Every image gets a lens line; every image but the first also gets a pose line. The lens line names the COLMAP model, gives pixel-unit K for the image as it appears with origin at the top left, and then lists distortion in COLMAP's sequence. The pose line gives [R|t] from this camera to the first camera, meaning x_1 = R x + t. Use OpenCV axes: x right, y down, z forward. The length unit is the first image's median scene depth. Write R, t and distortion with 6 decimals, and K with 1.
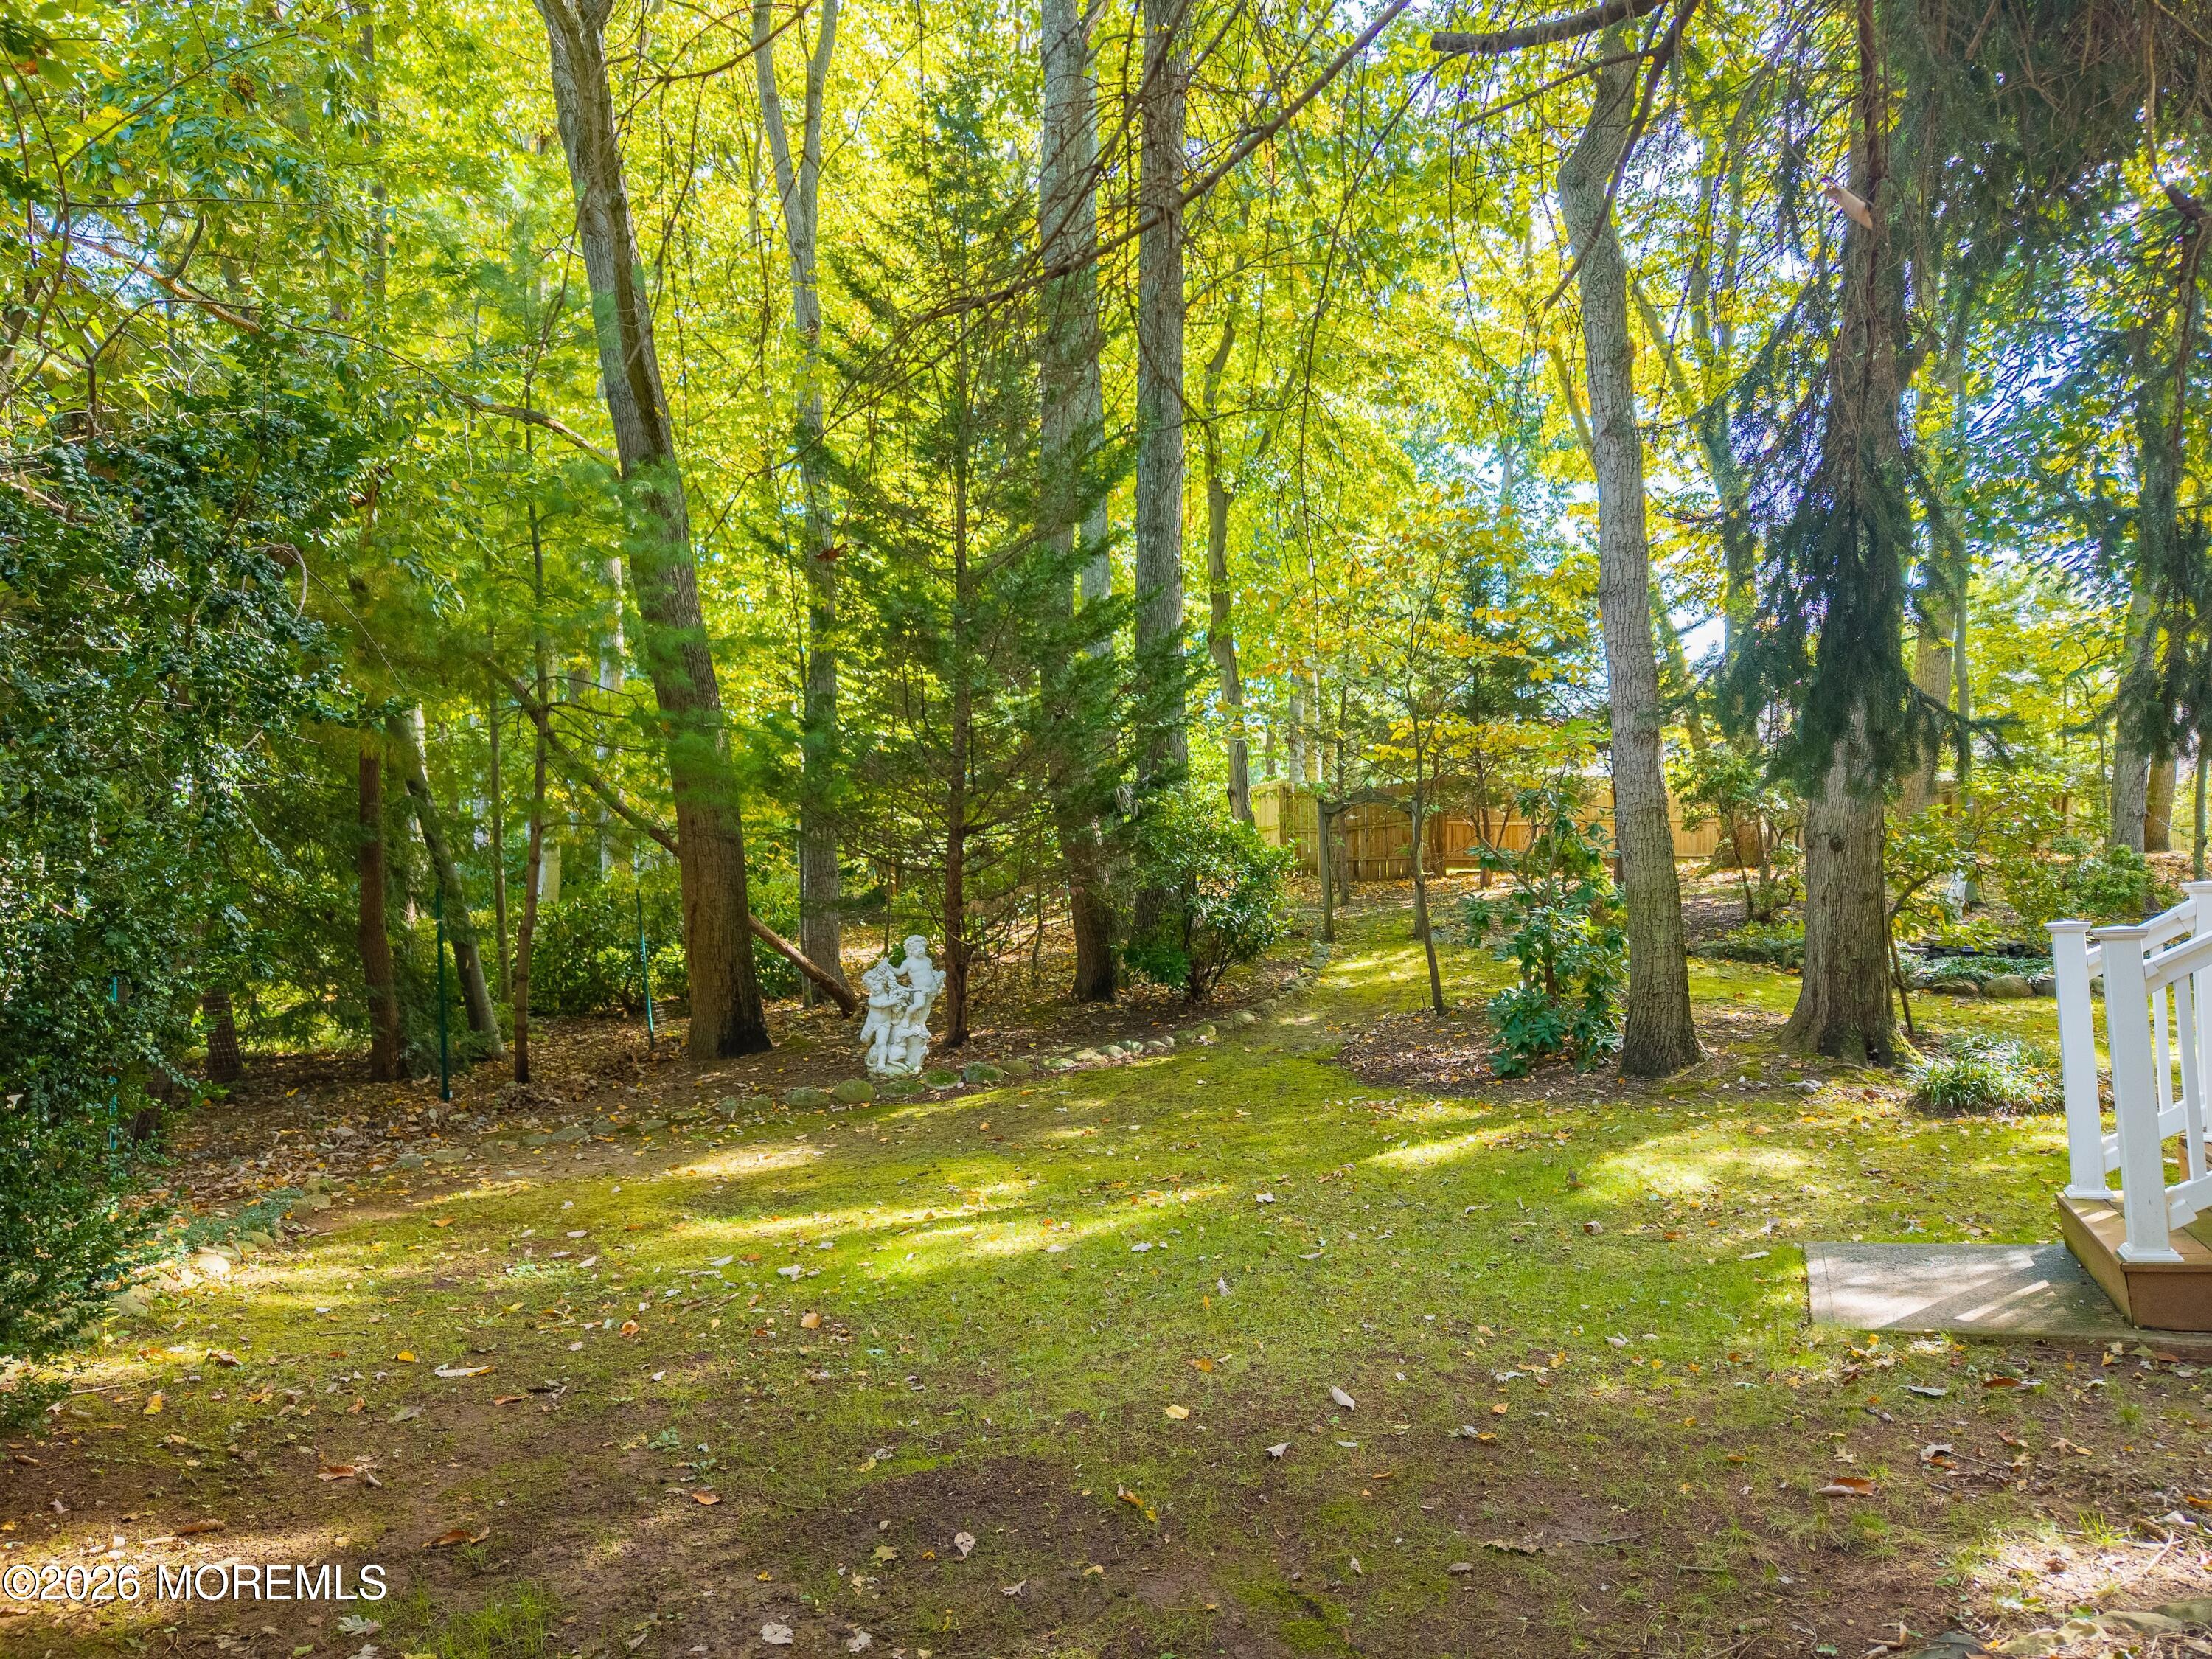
lens RADIAL K [[1454.6, 0, 1106.0], [0, 1454.6, 829.5], [0, 0, 1]] dist [0.070390, -0.099759]
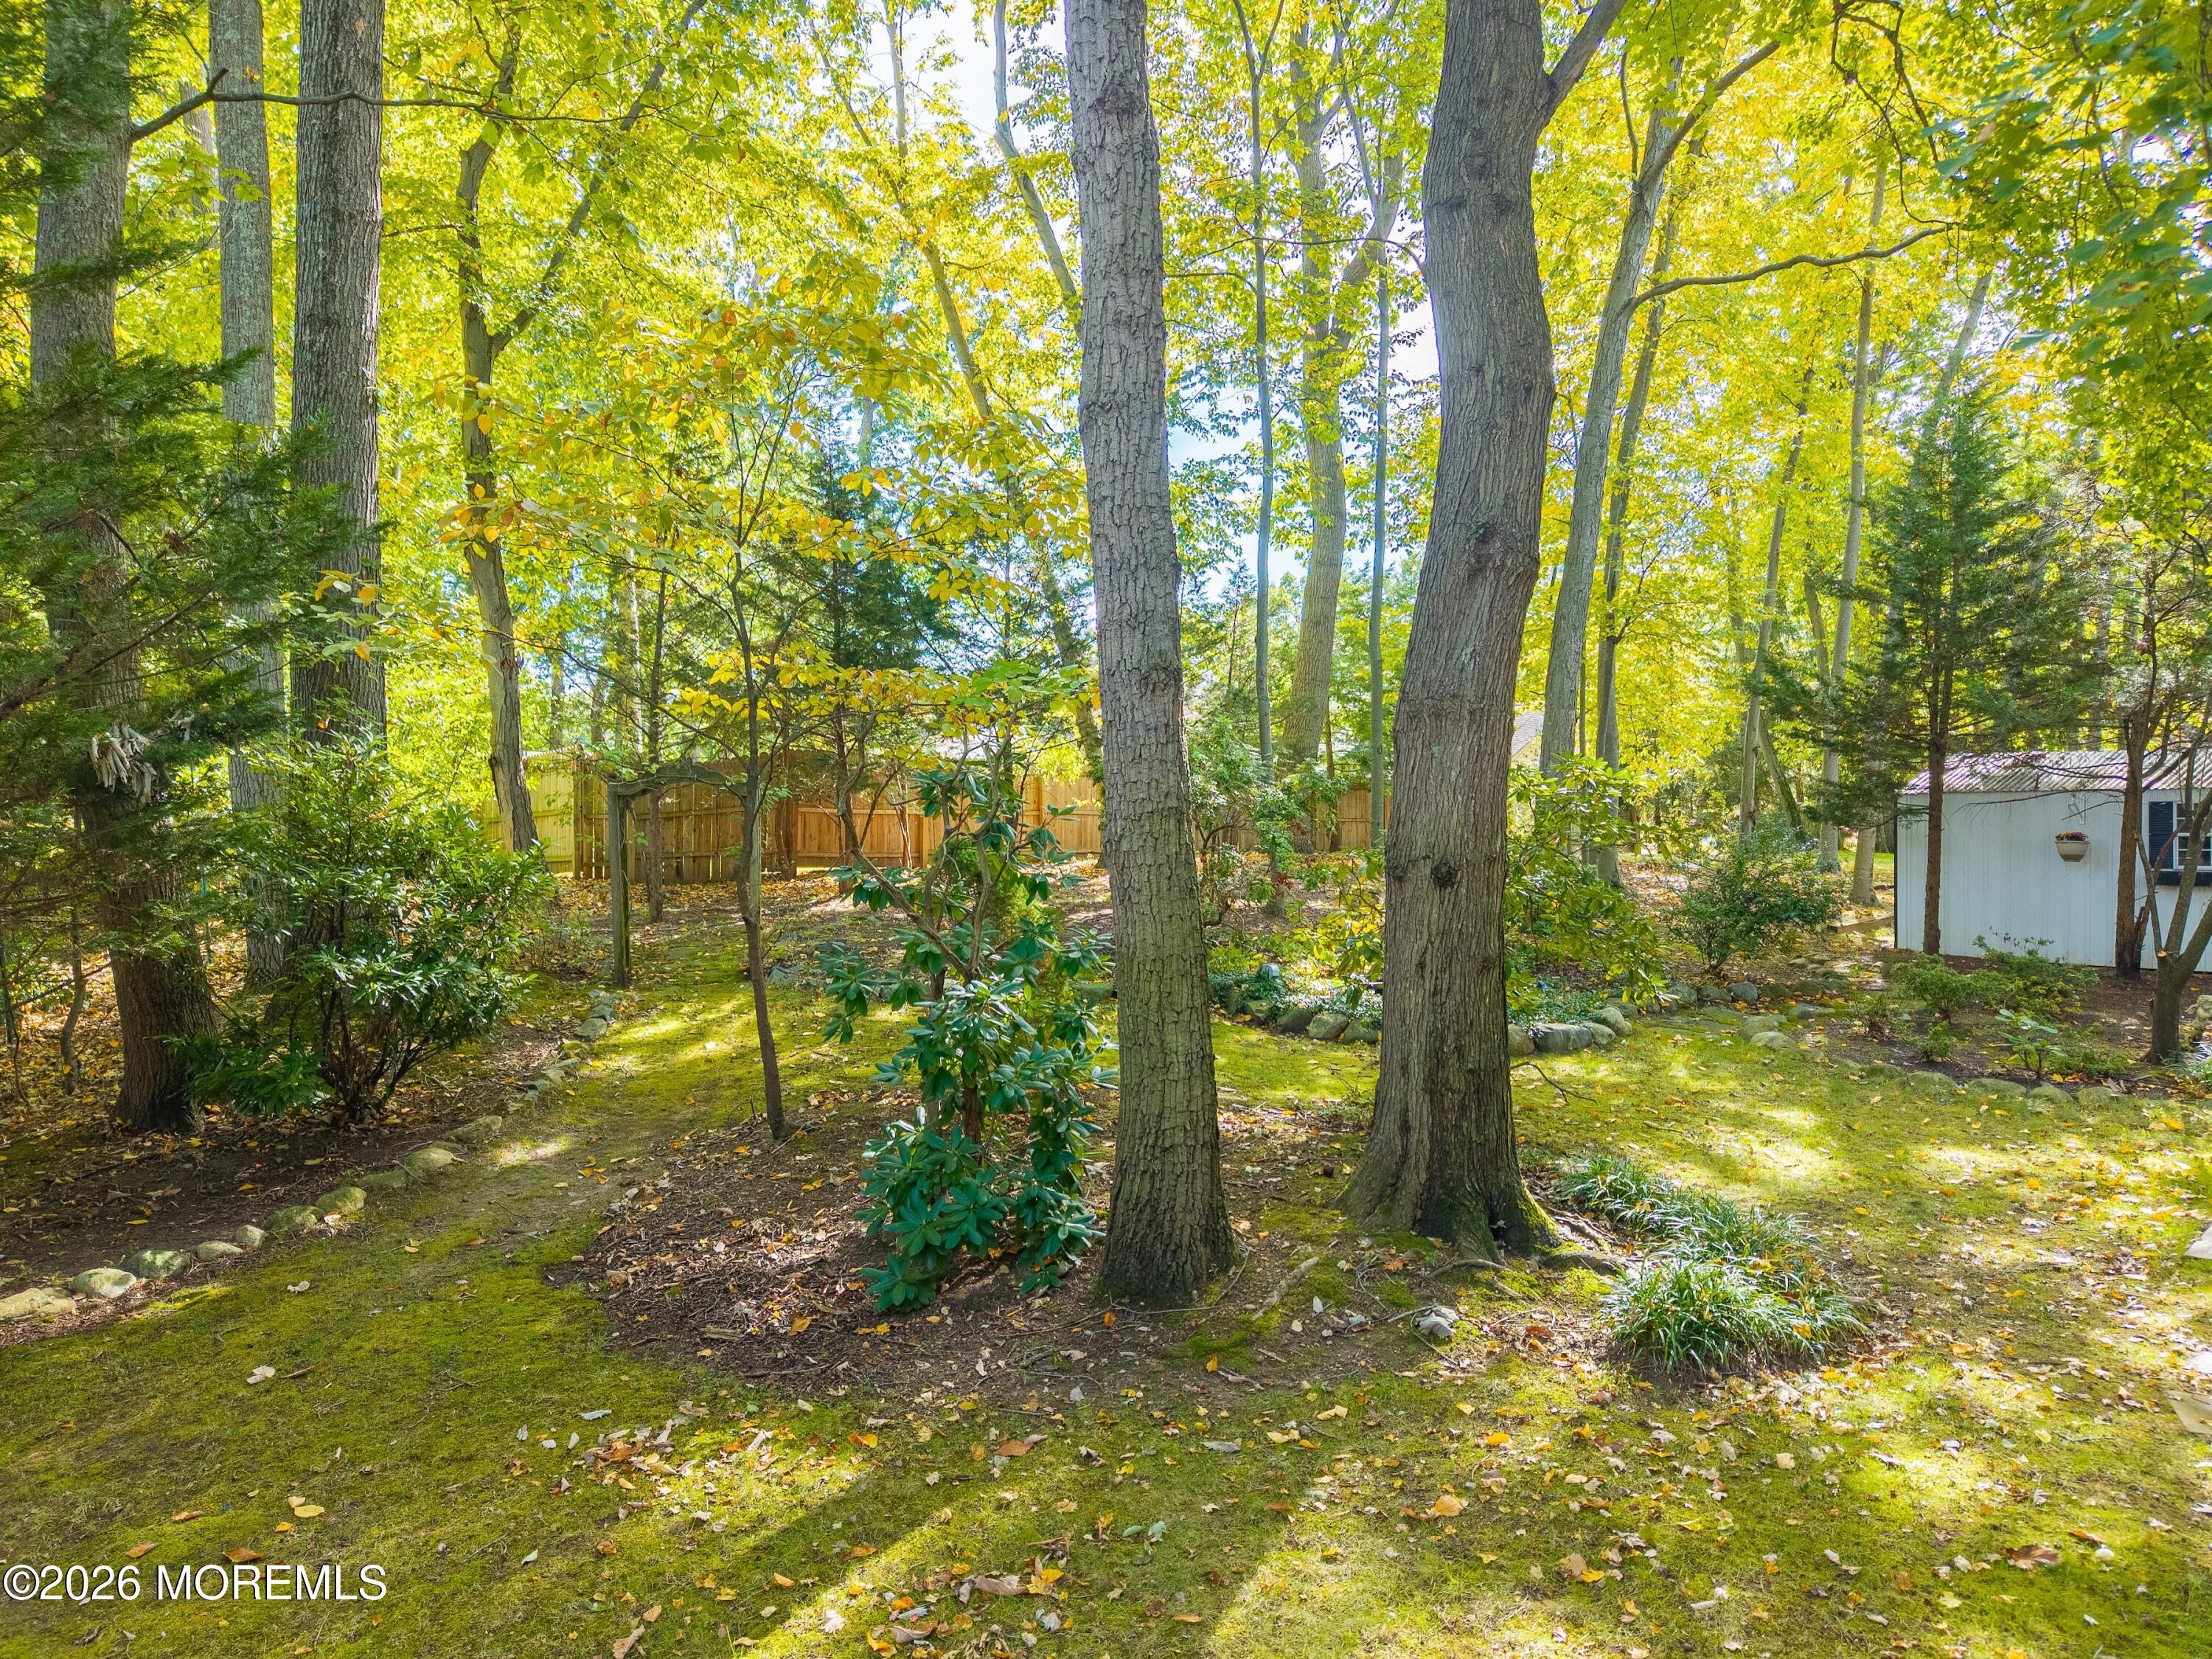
lens RADIAL K [[1454.6, 0, 1106.0], [0, 1454.6, 829.5], [0, 0, 1]] dist [0.070390, -0.099759]
pose [[0.905605, 0.012657, 0.423933, 0.083035], [-0.018545, 0.999780, 0.009767, -0.007734], [-0.423716, -0.016707, 0.905641, 0.353627]]
